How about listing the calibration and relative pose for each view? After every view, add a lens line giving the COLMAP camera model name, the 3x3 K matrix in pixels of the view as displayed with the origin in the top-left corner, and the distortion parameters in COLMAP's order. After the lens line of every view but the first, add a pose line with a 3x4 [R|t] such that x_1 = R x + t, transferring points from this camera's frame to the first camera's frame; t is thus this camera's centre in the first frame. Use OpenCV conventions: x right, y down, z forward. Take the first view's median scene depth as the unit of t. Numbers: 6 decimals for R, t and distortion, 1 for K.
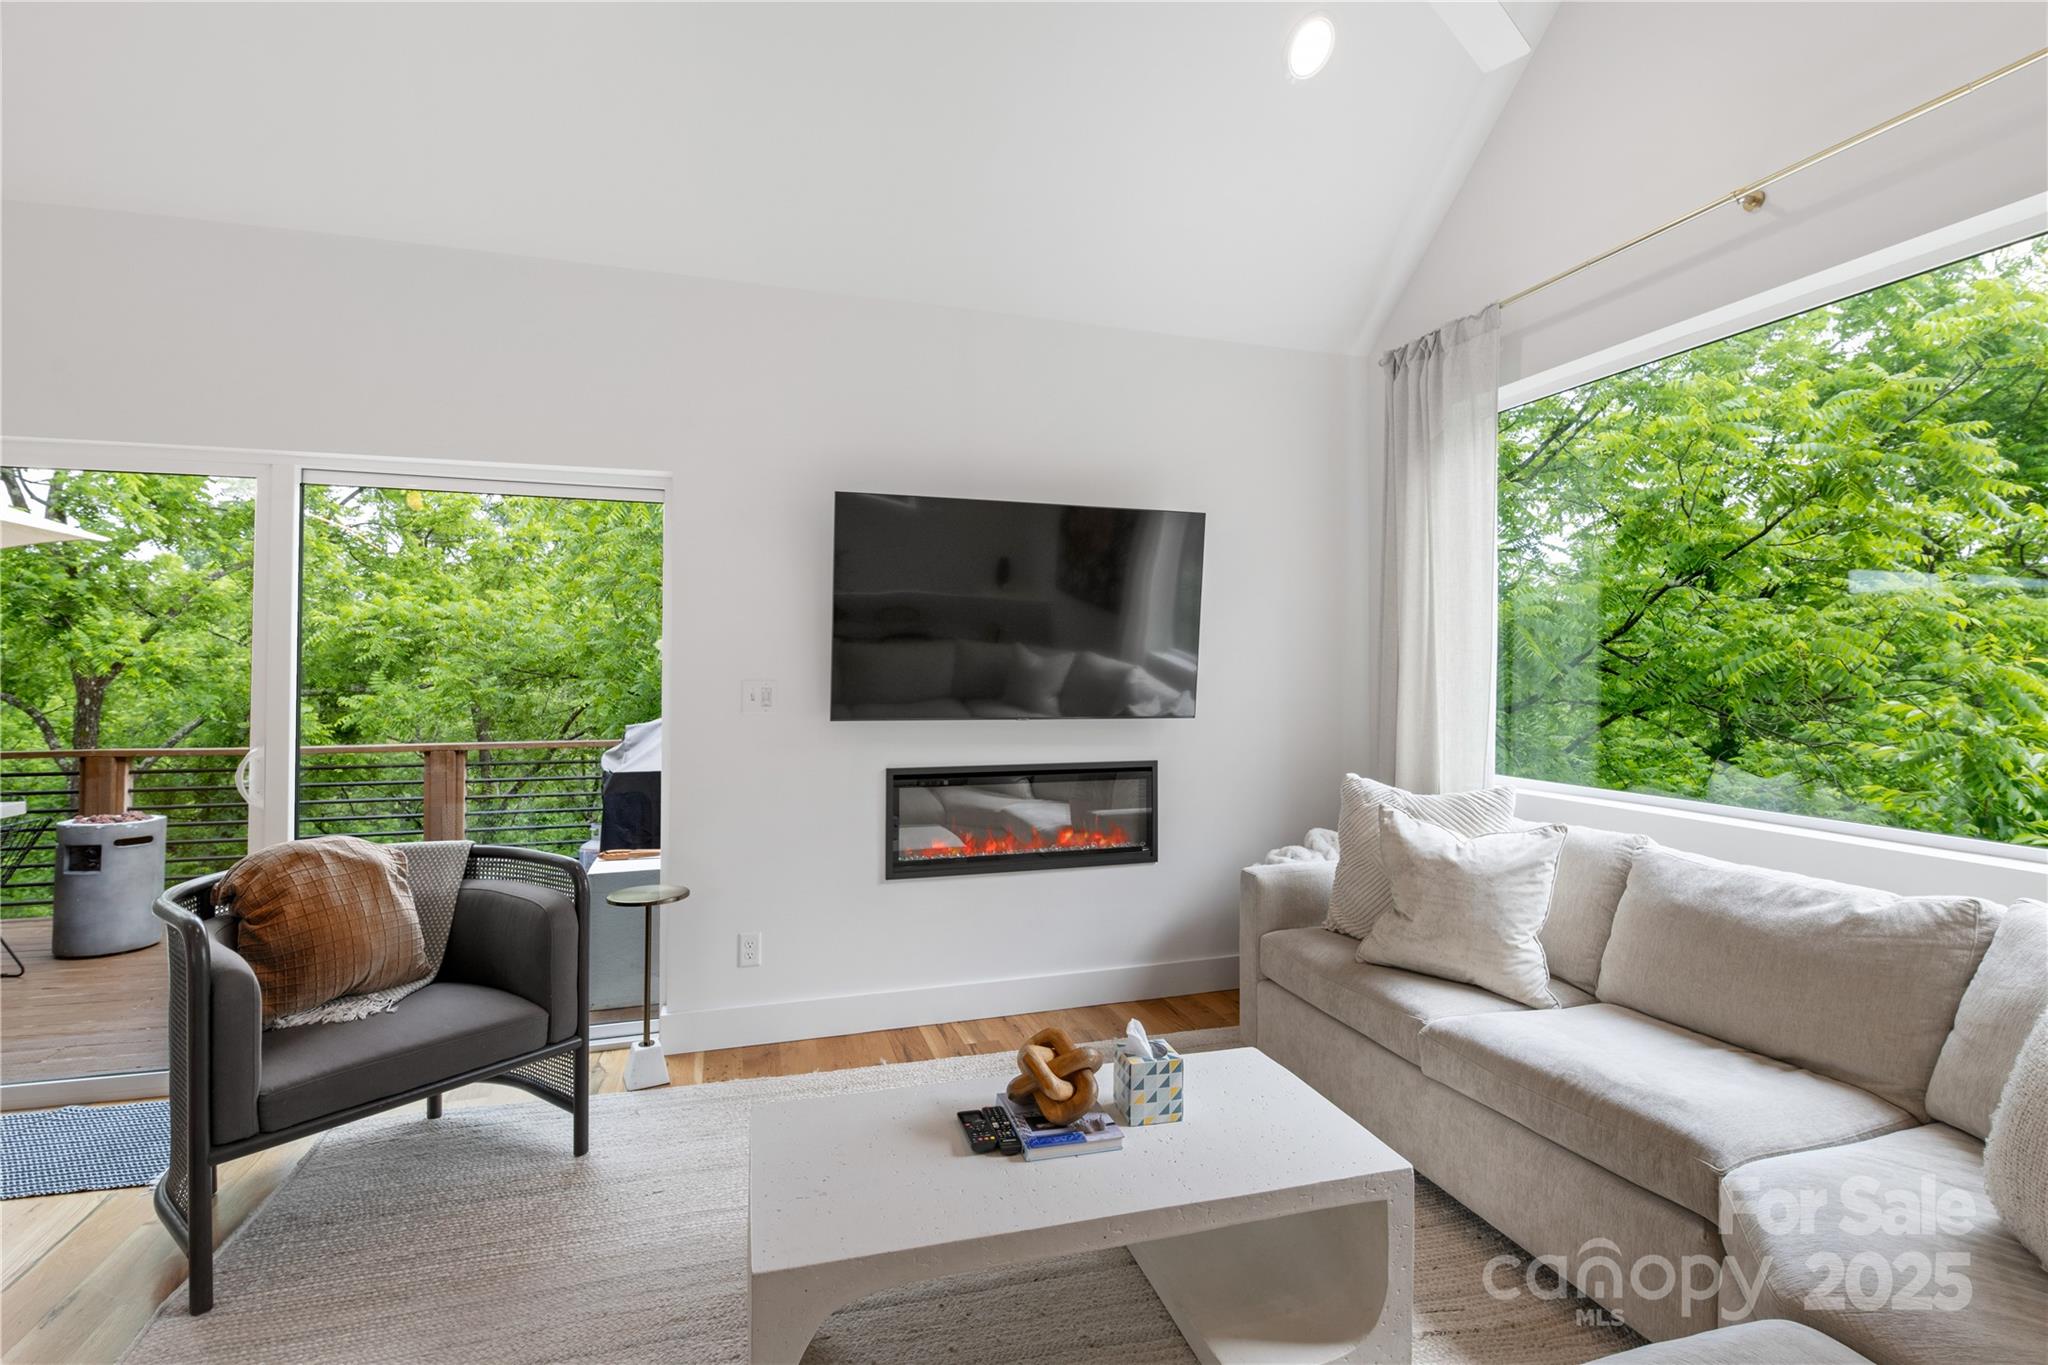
lens RADIAL K [[948.7, 0, 1039.5], [0, 948.7, 664.9], [0, 0, 1]] dist [-0.003086, -0.000593]
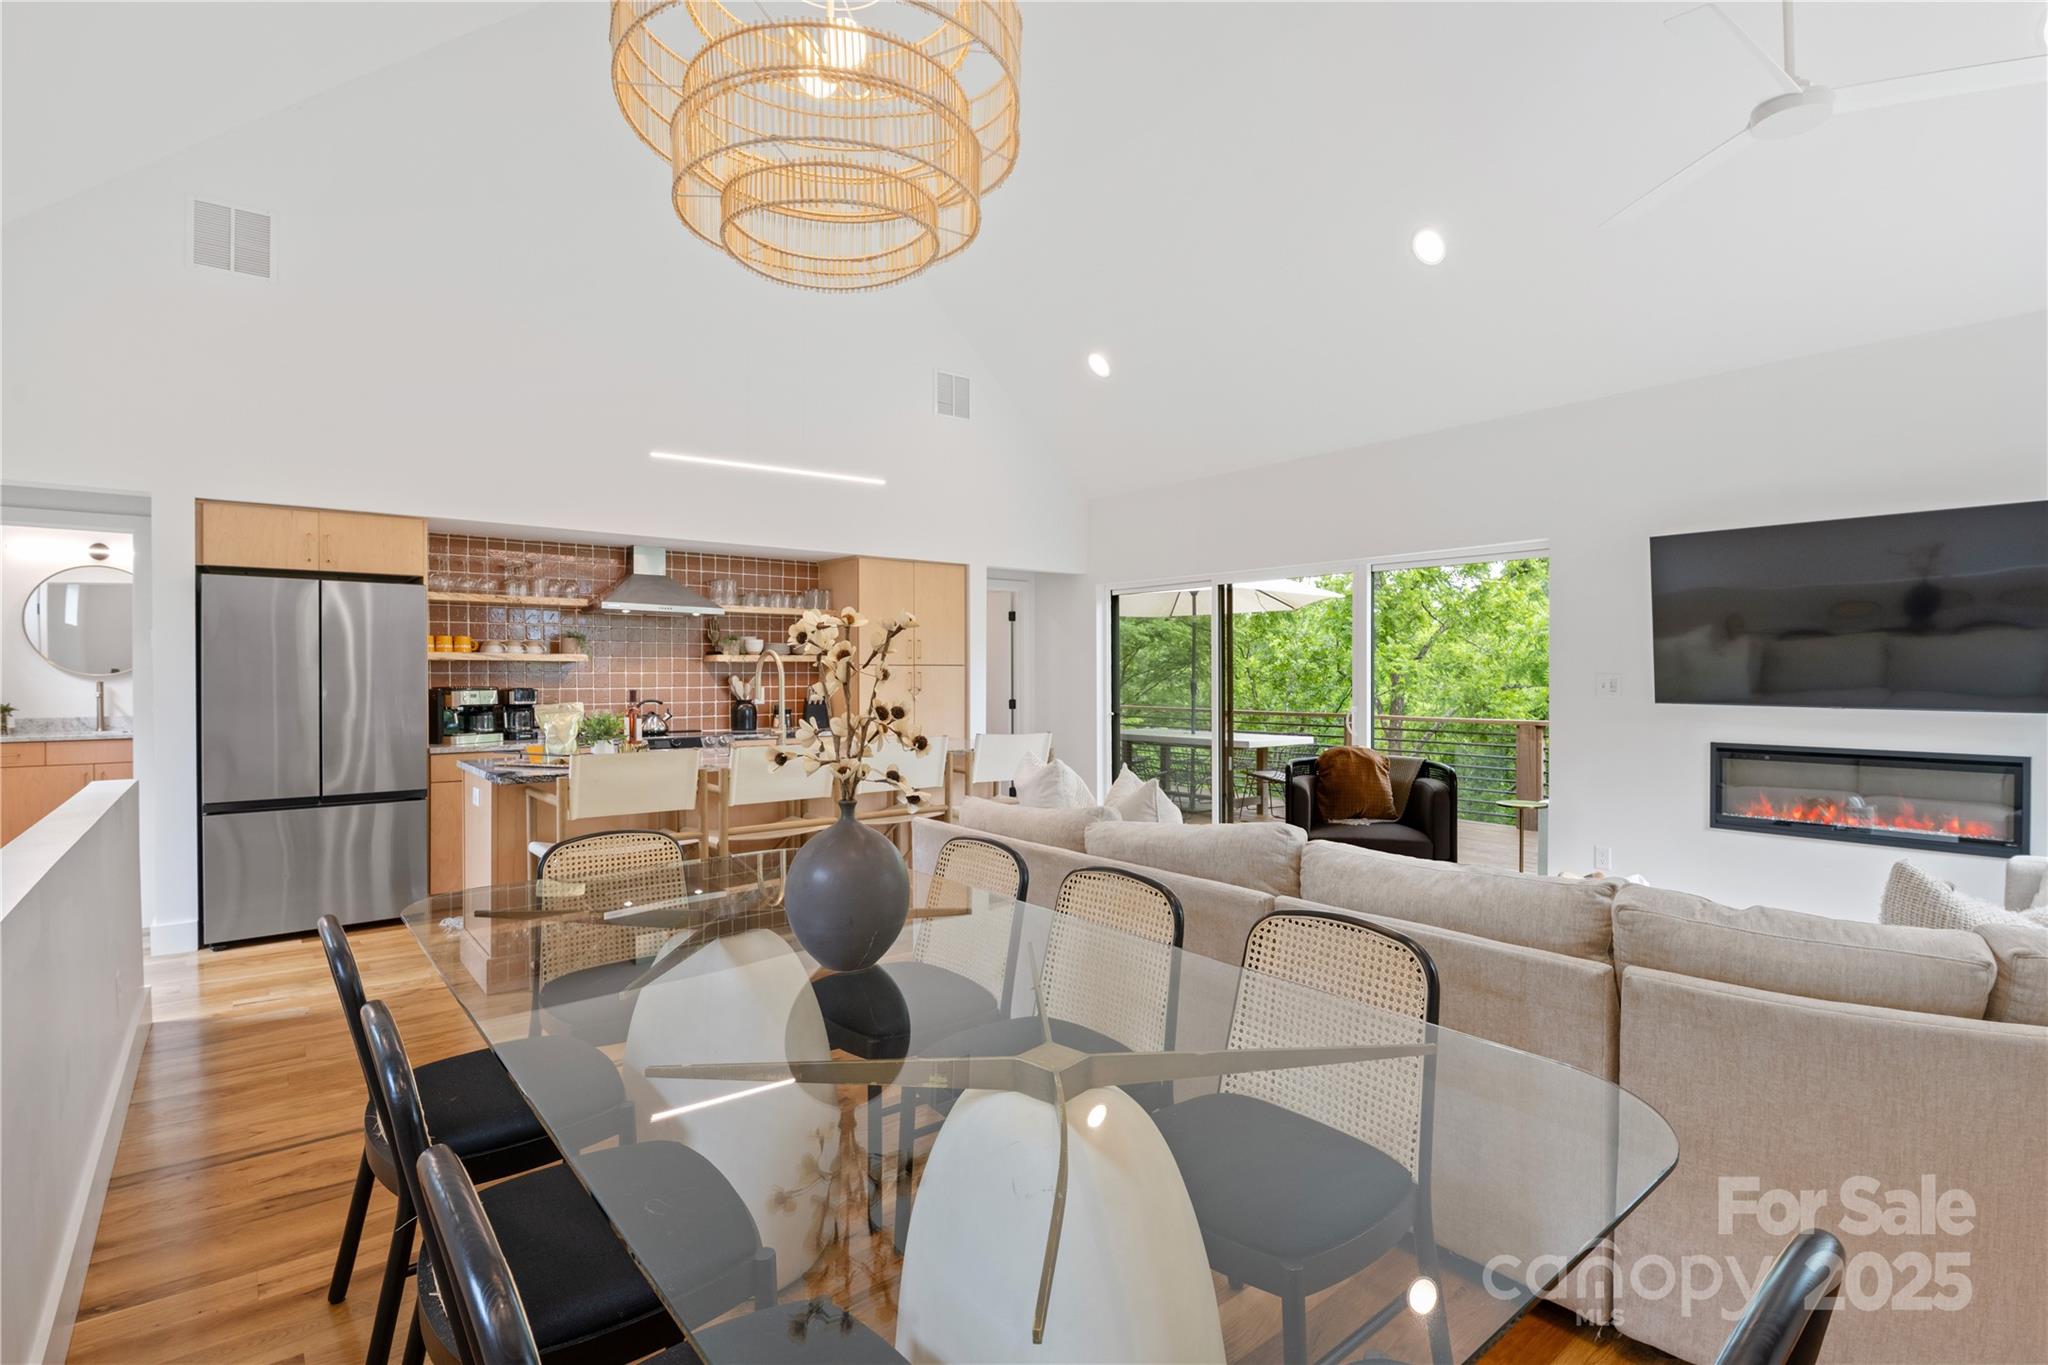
lens RADIAL K [[977.0, 0, 1024.0], [0, 977.0, 682.5], [0, 0, 1]] dist [-0.019681, -0.000281]
pose [[0.340907, 0.006220, -0.940077, 0.768919], [0.008576, 0.999916, 0.009726, 0.006908], [0.940058, -0.011378, 0.340825, -0.332419]]
